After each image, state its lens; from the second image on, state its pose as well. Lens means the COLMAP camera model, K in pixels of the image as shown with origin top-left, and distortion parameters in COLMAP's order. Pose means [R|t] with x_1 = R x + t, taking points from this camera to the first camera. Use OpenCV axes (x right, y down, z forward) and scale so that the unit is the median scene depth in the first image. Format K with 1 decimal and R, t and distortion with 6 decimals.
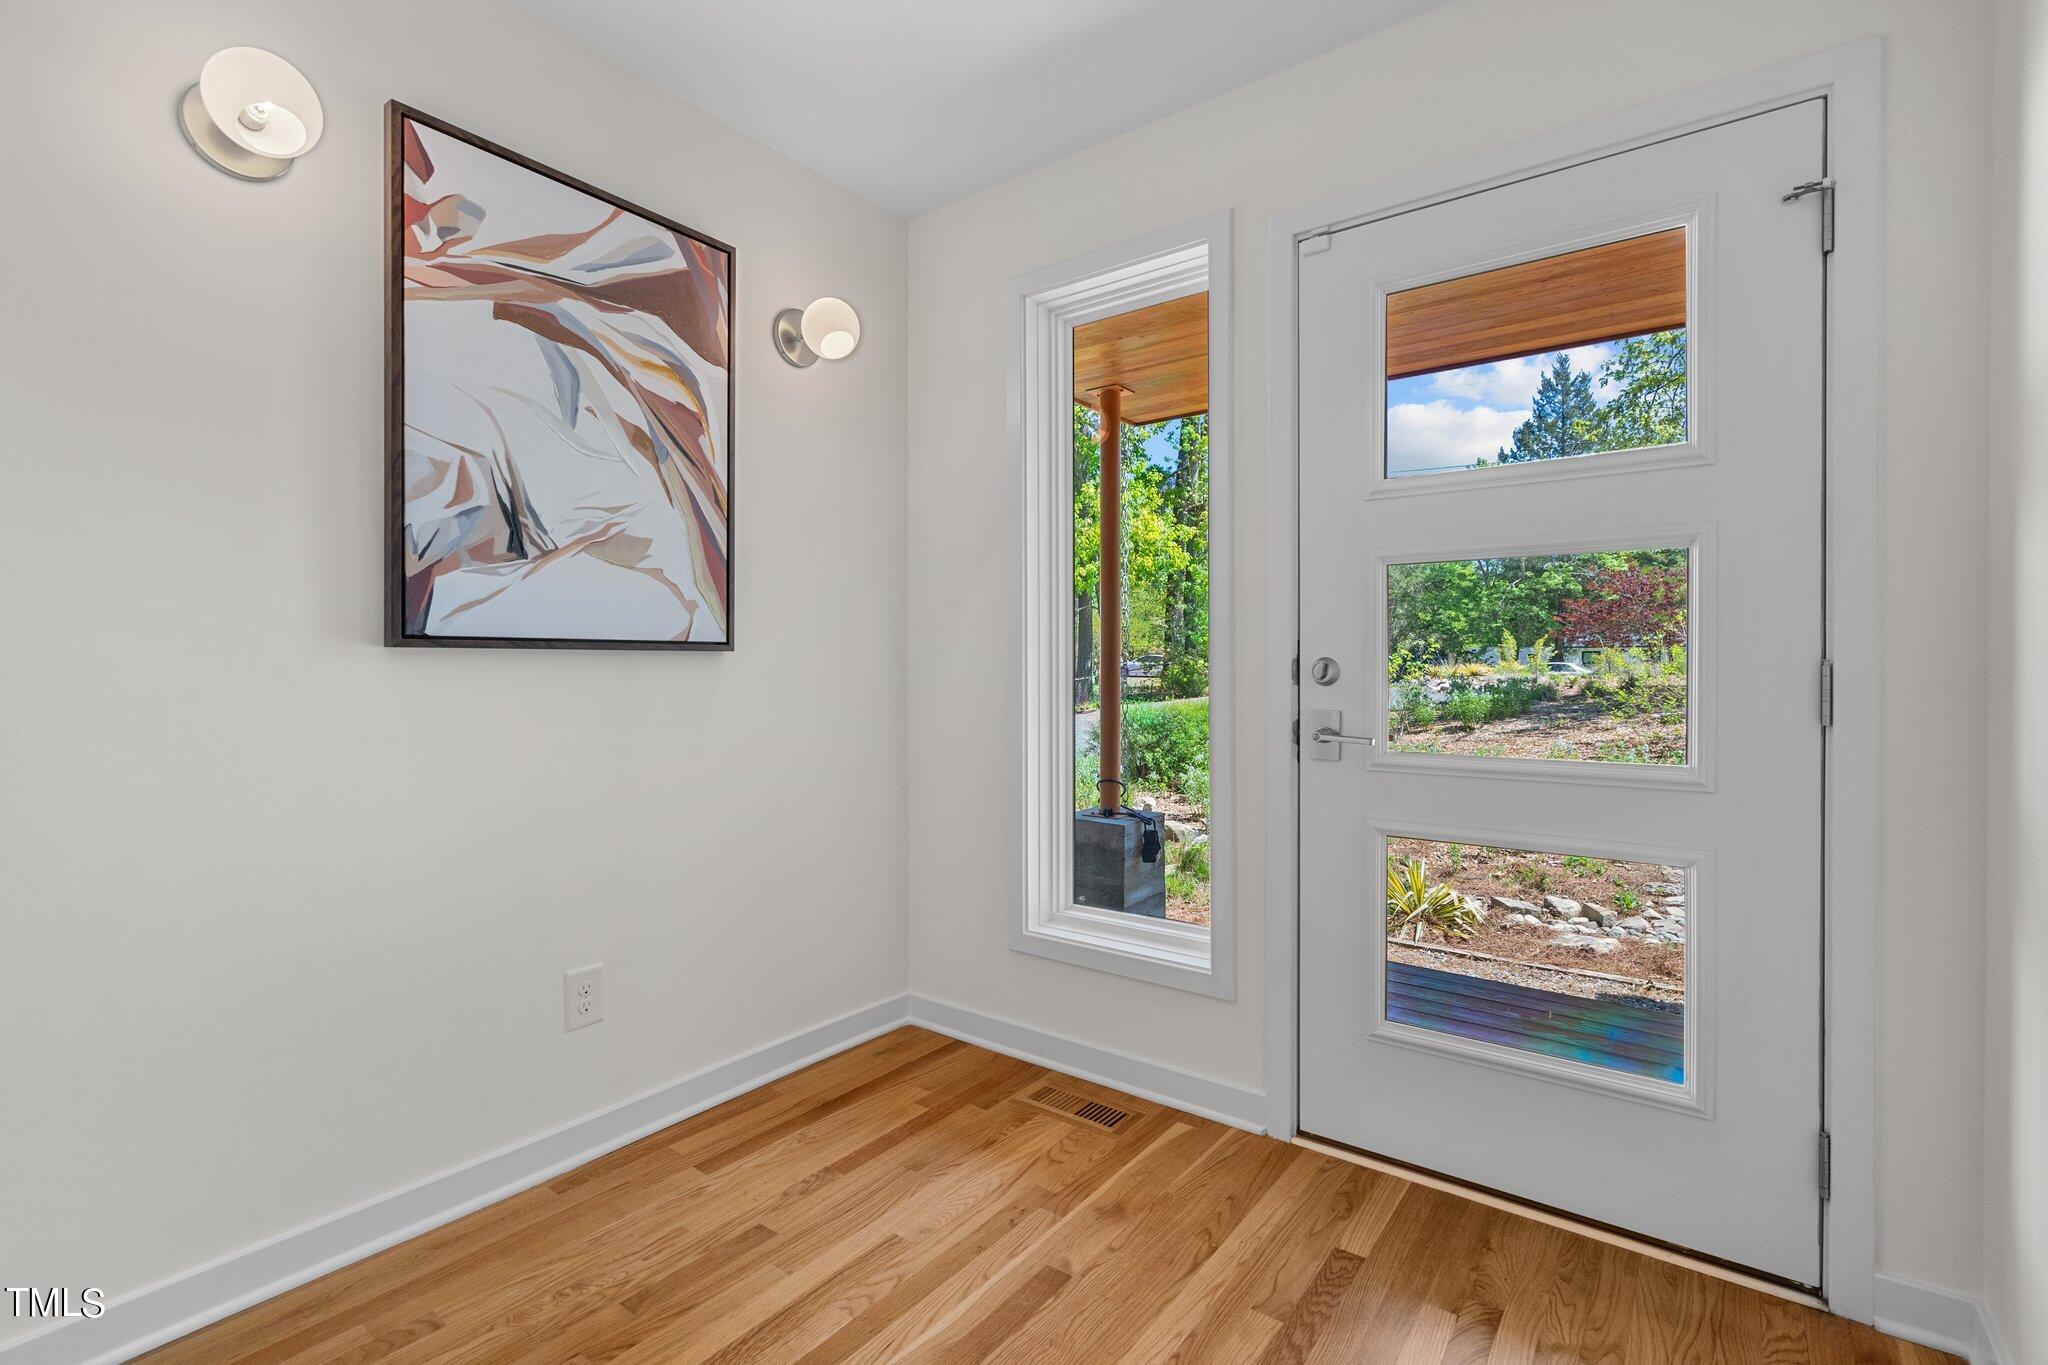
lens RADIAL K [[931.4, 0, 1029.1], [0, 931.4, 677.9], [0, 0, 1]] dist [-0.002010, 0.000326]
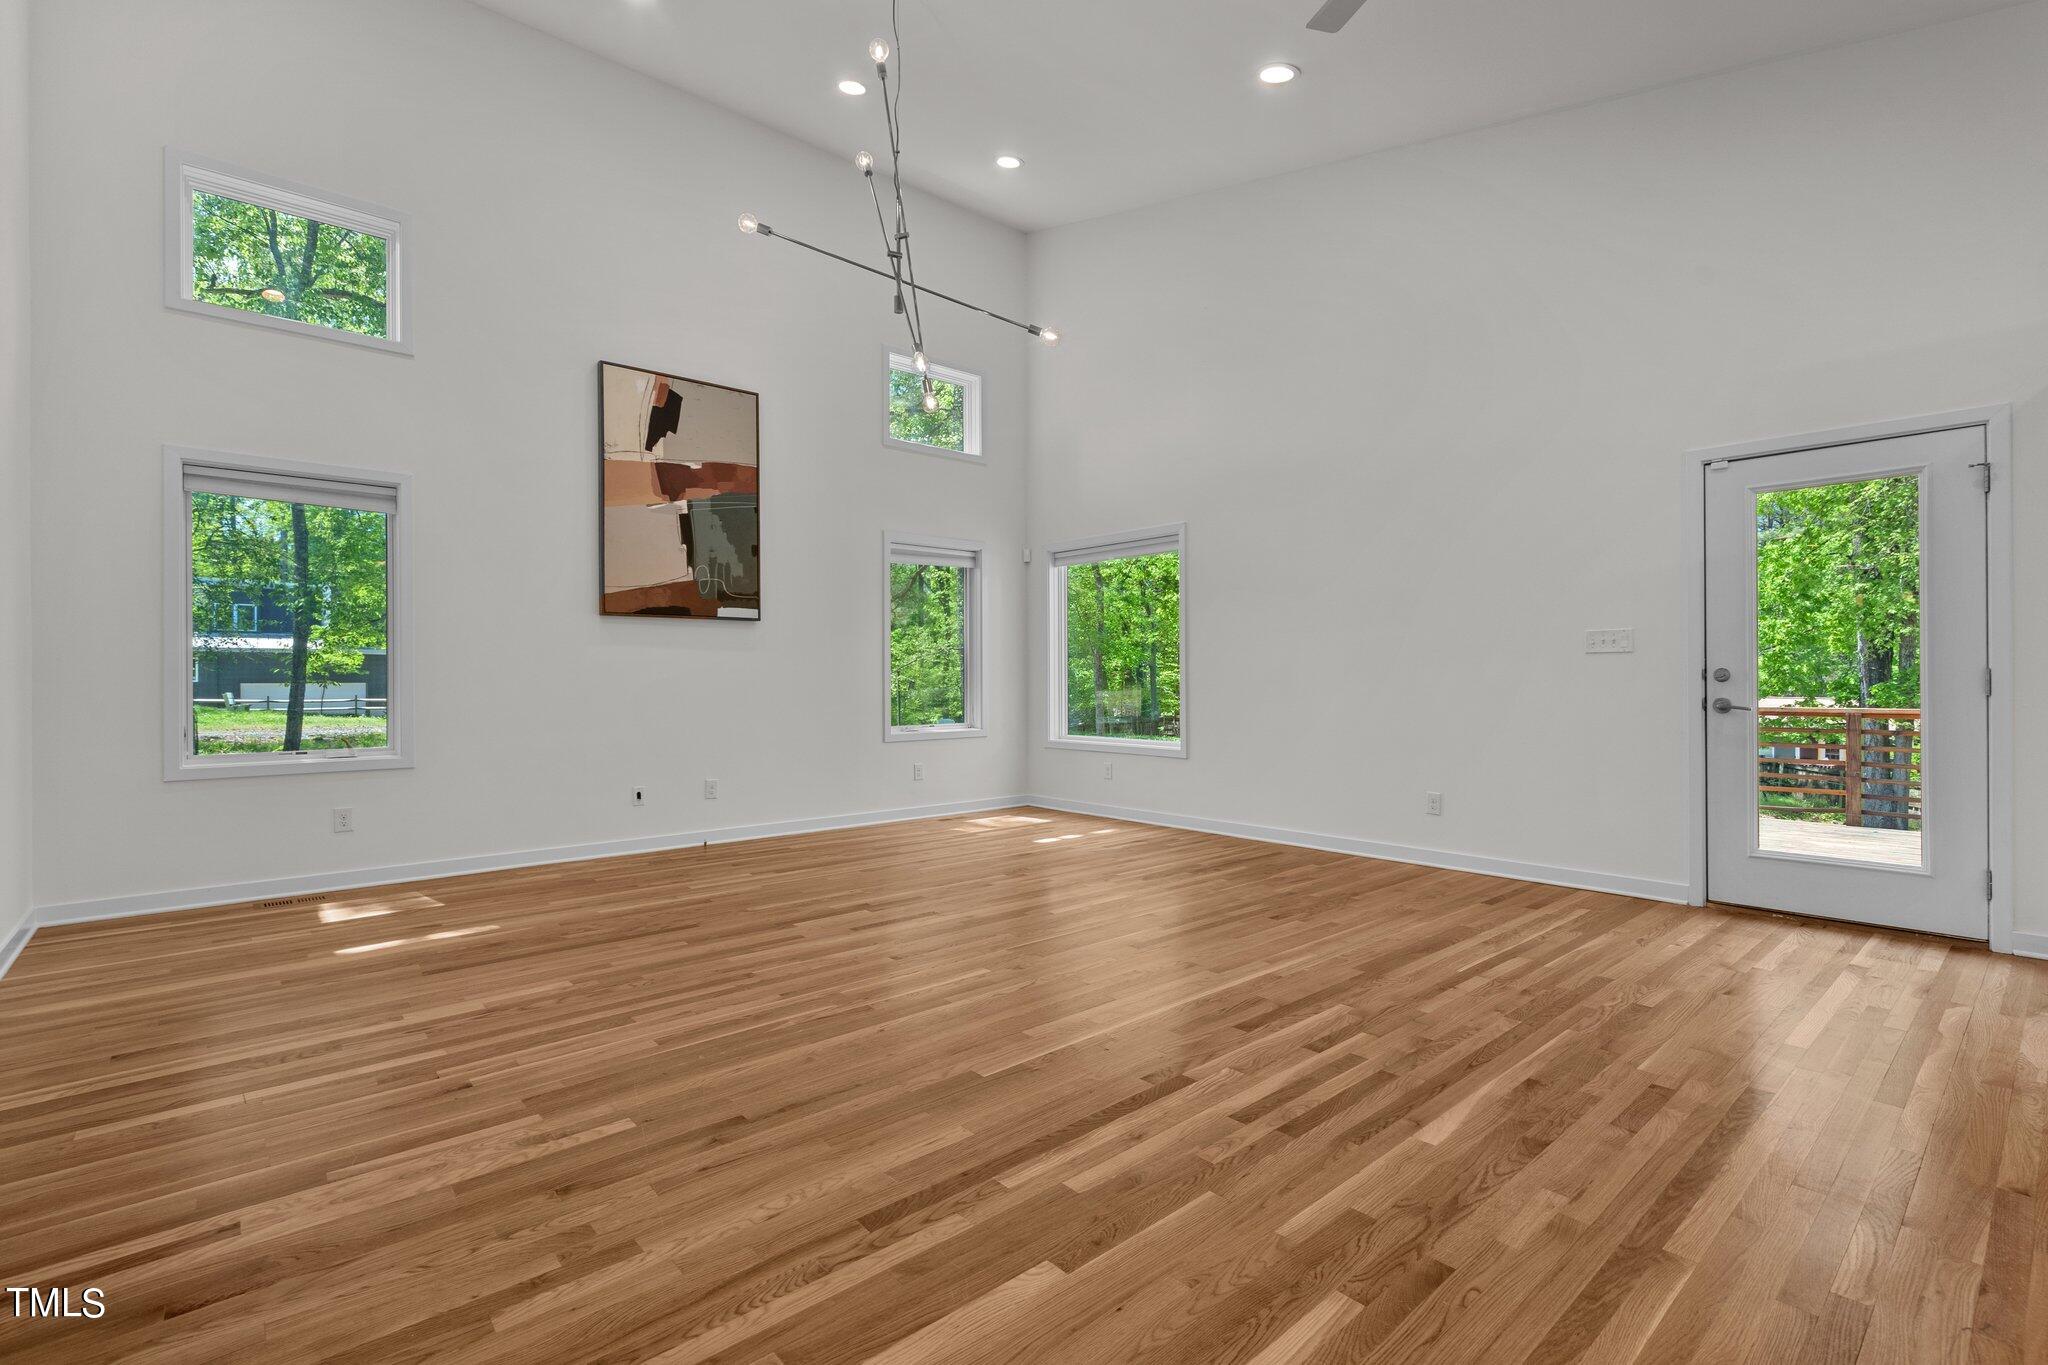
lens RADIAL K [[931.4, 0, 1029.1], [0, 931.4, 677.9], [0, 0, 1]] dist [-0.002010, 0.000326]
pose [[0.987539, -0.001366, -0.157372, -0.859321], [-0.000264, 0.999947, -0.010336, 0.020518], [0.157377, 0.010249, 0.987485, -1.252821]]
